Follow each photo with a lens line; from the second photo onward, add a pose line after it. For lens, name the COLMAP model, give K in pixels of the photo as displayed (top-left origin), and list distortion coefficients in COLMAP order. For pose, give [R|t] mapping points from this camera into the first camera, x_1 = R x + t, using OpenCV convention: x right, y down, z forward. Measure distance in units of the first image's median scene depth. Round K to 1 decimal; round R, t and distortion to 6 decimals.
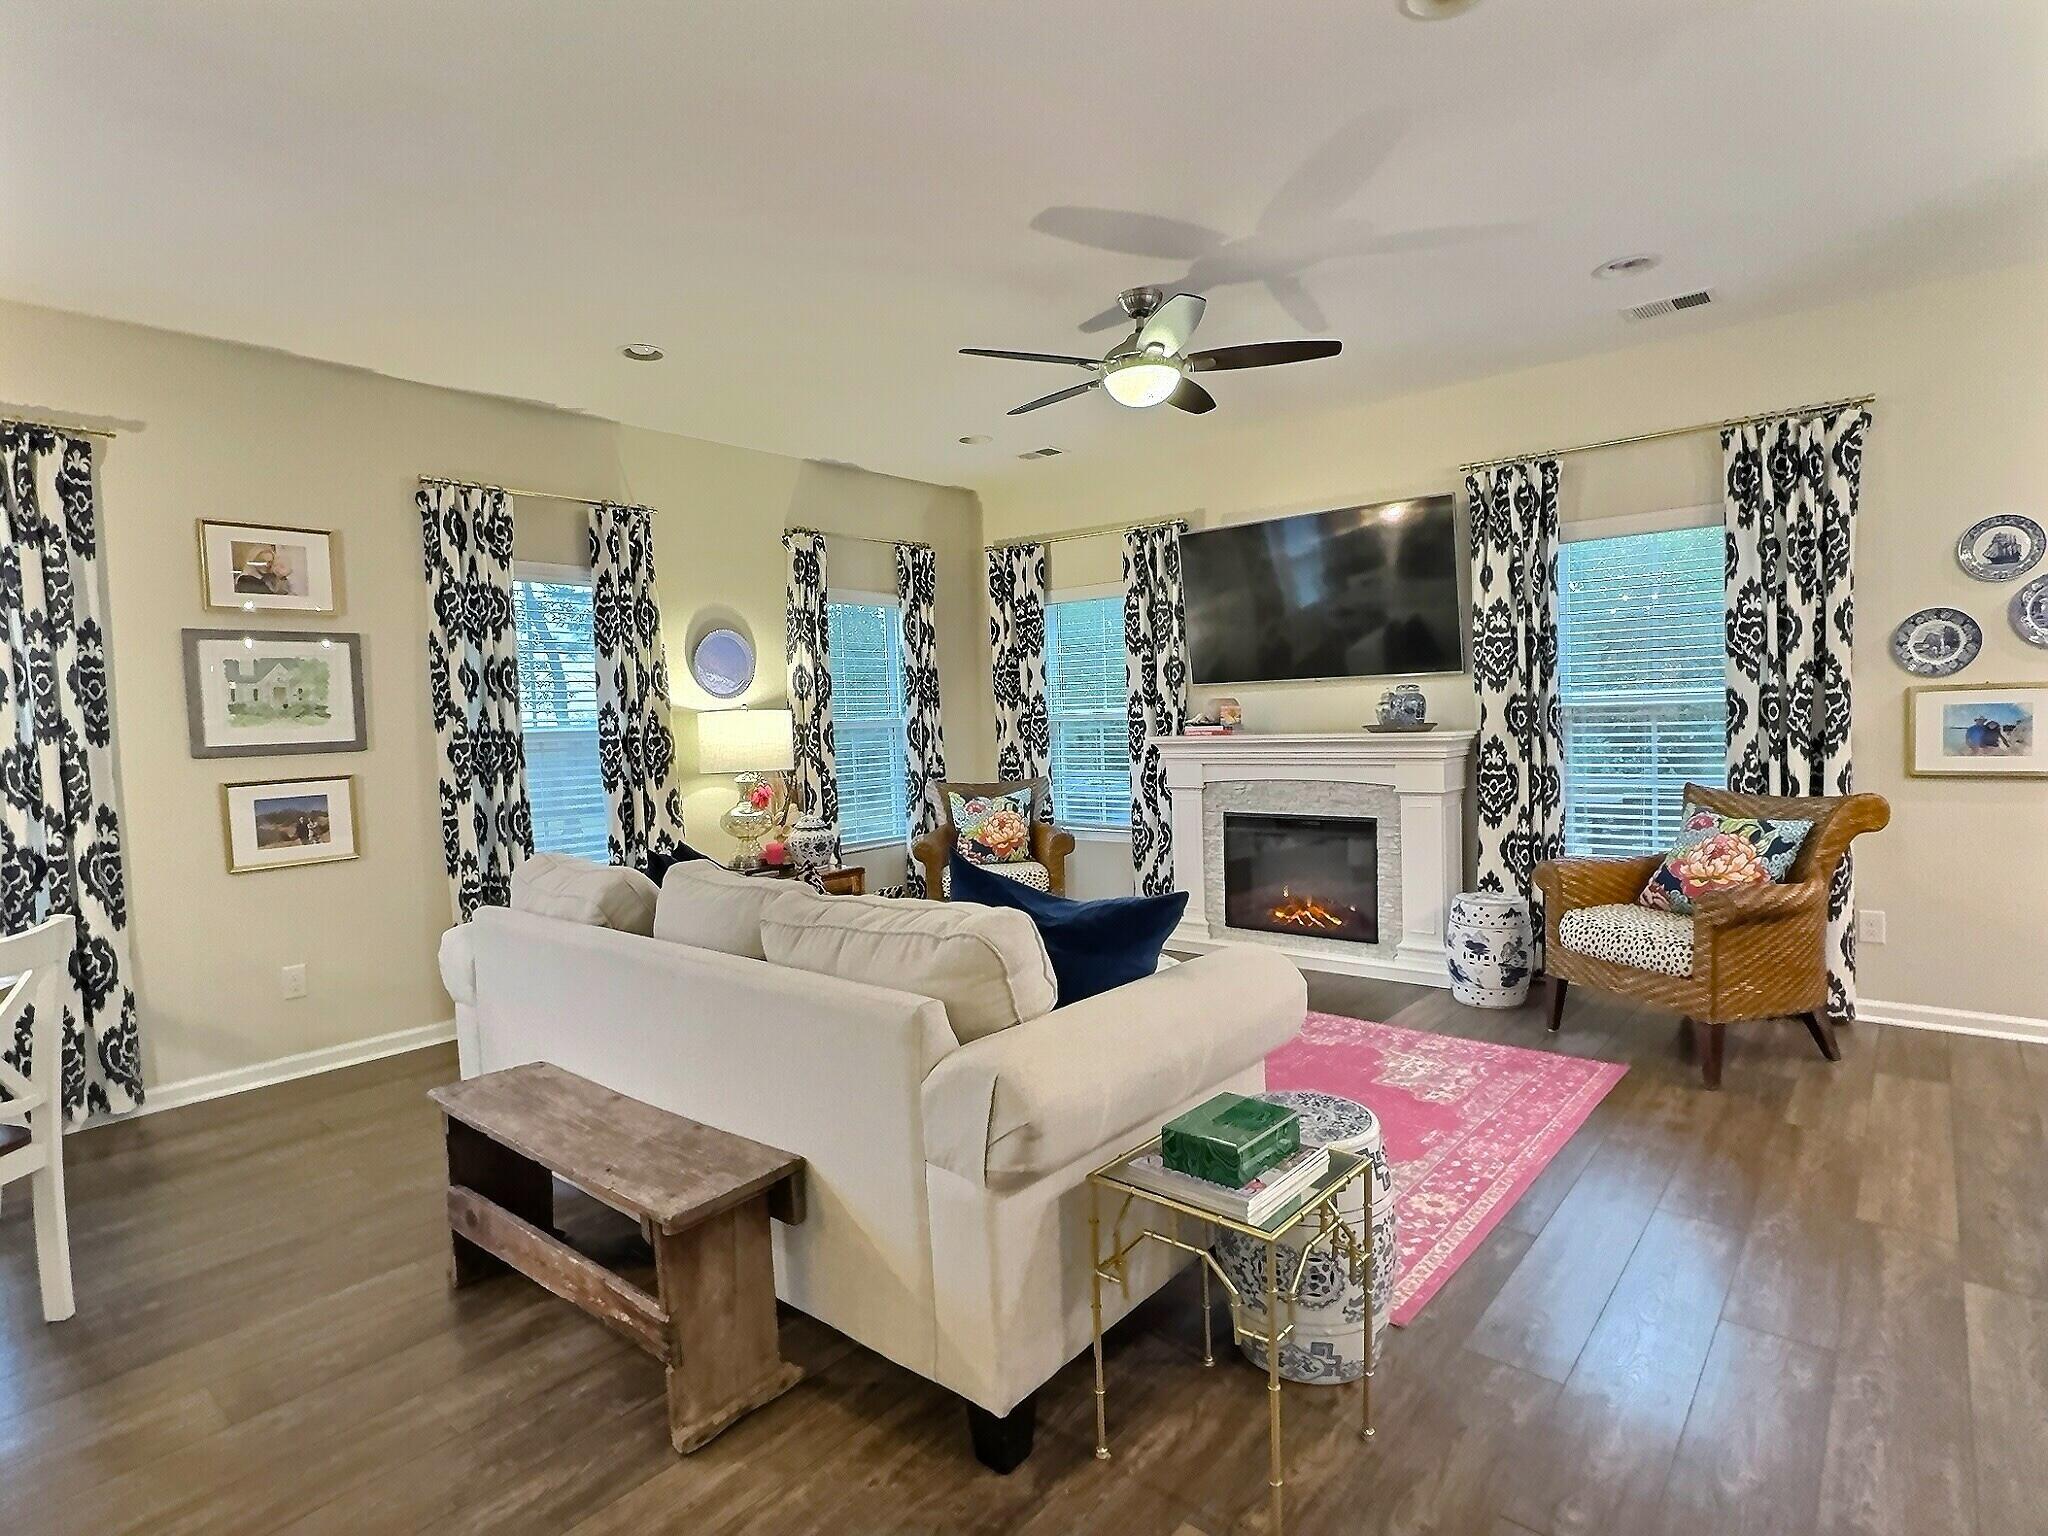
lens RADIAL K [[1058.6, 0, 1022.2], [0, 1058.6, 769.8], [0, 0, 1]] dist [-0.005009, 0.002707]
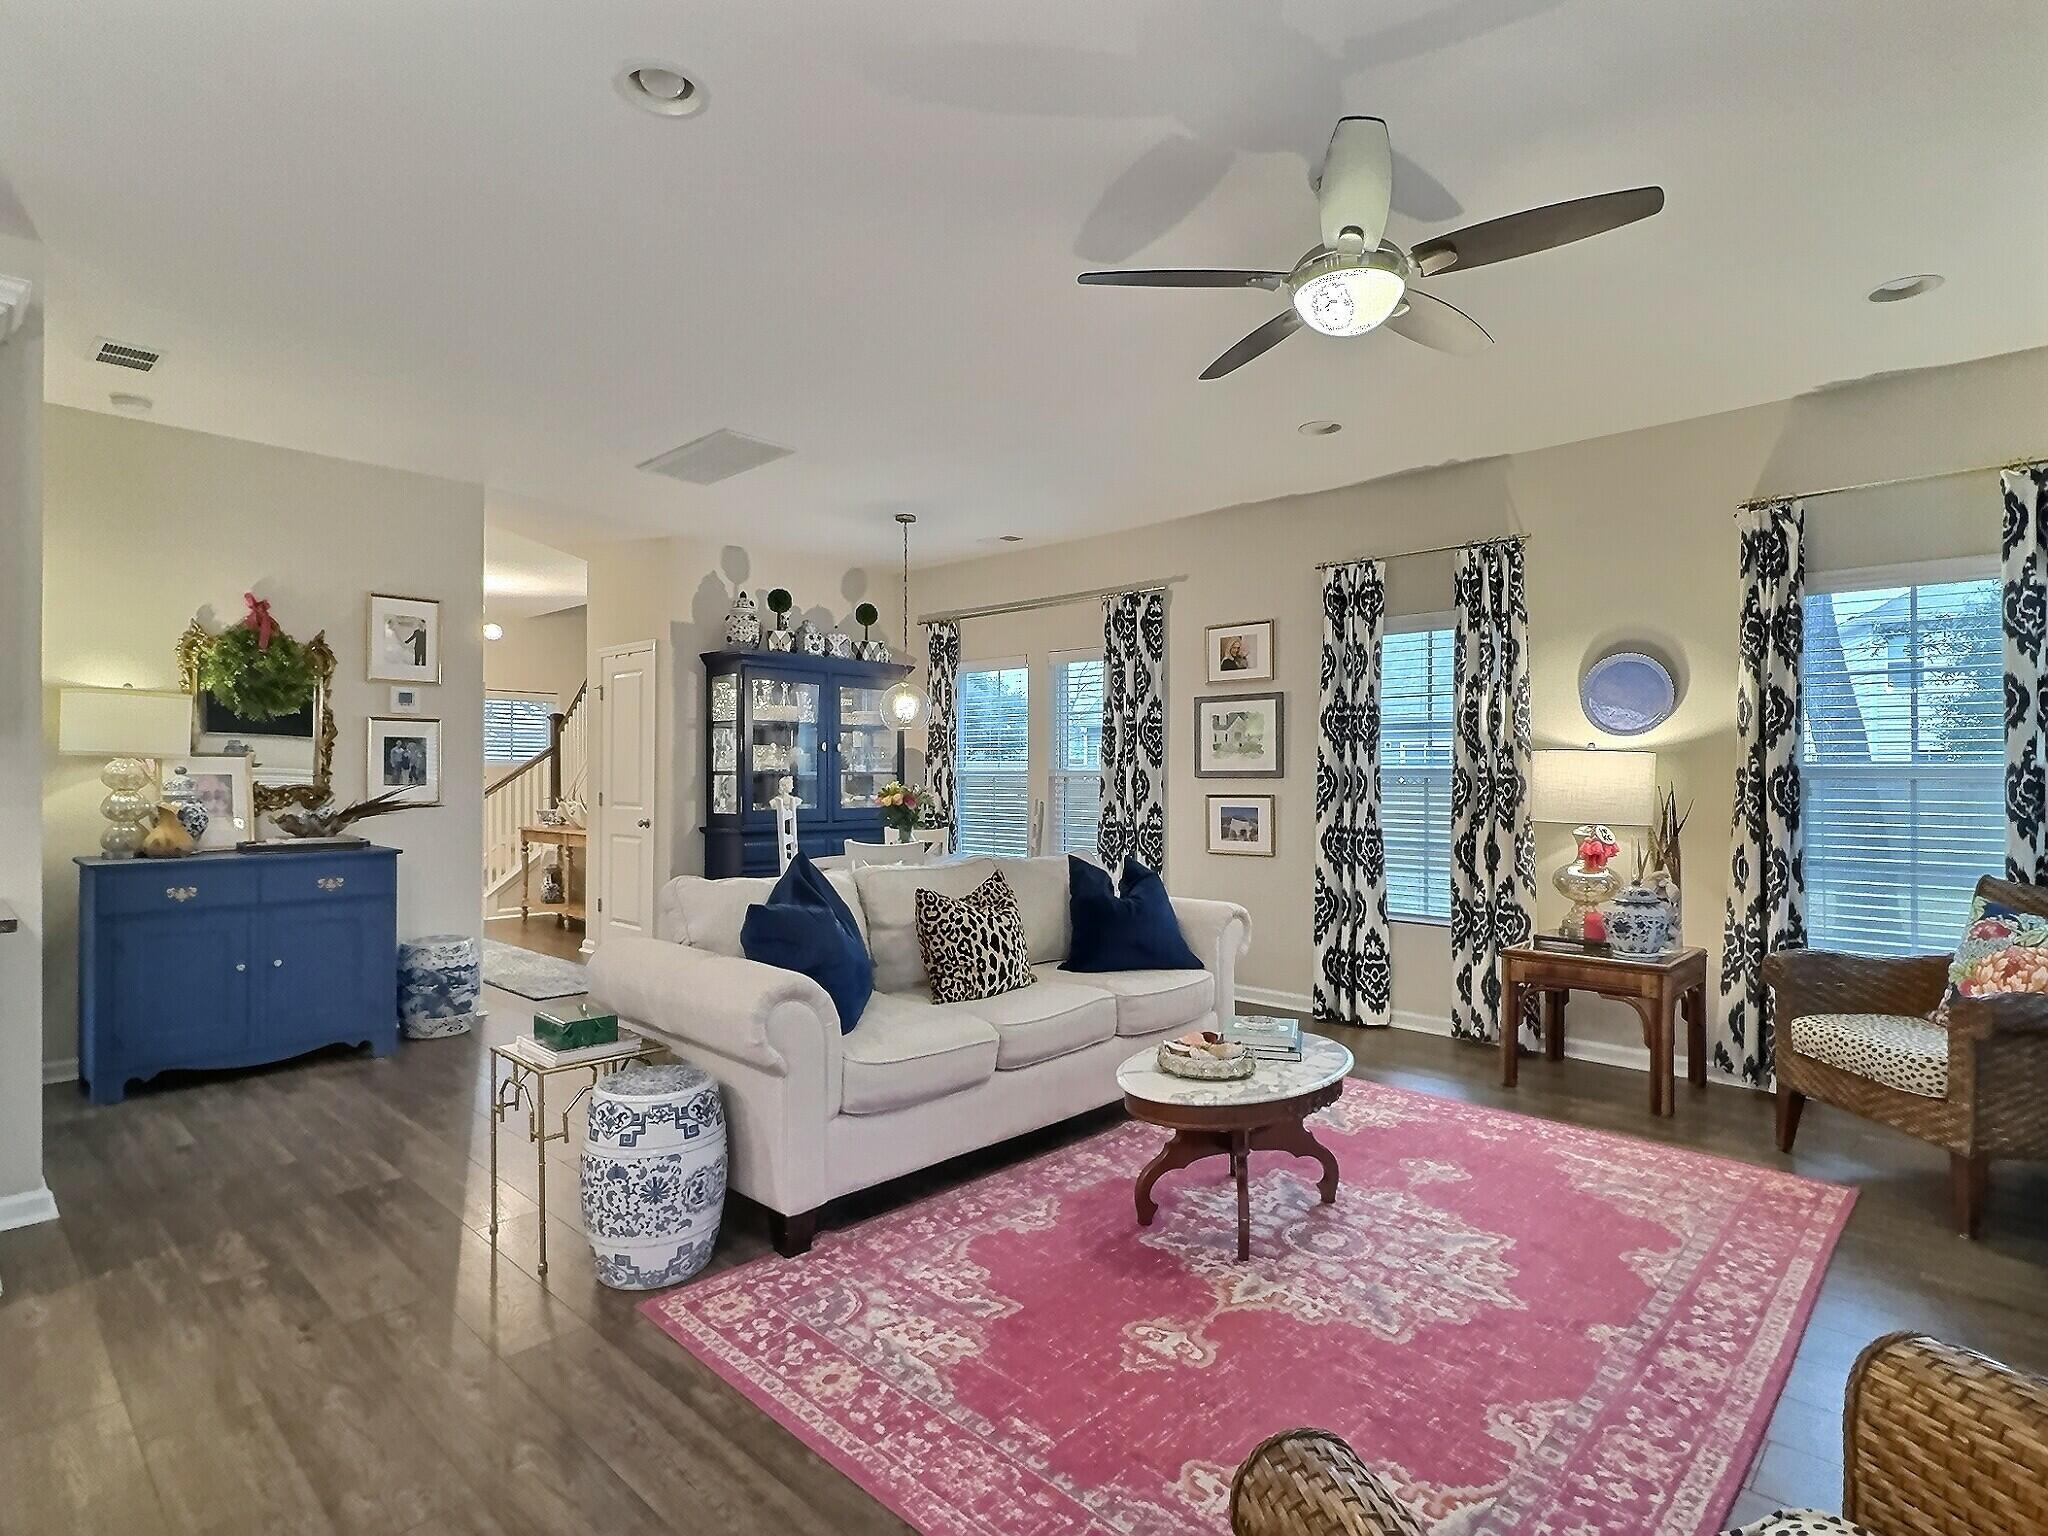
lens RADIAL K [[1058.6, 0, 1021.7], [0, 1058.6, 768.3], [0, 0, 1]] dist [-0.005009, 0.002707]
pose [[-0.055545, 0.028539, -0.998048, 0.720000], [-0.052326, 0.998135, 0.031453, -0.053541], [0.997084, 0.053970, -0.053948, 0.713555]]
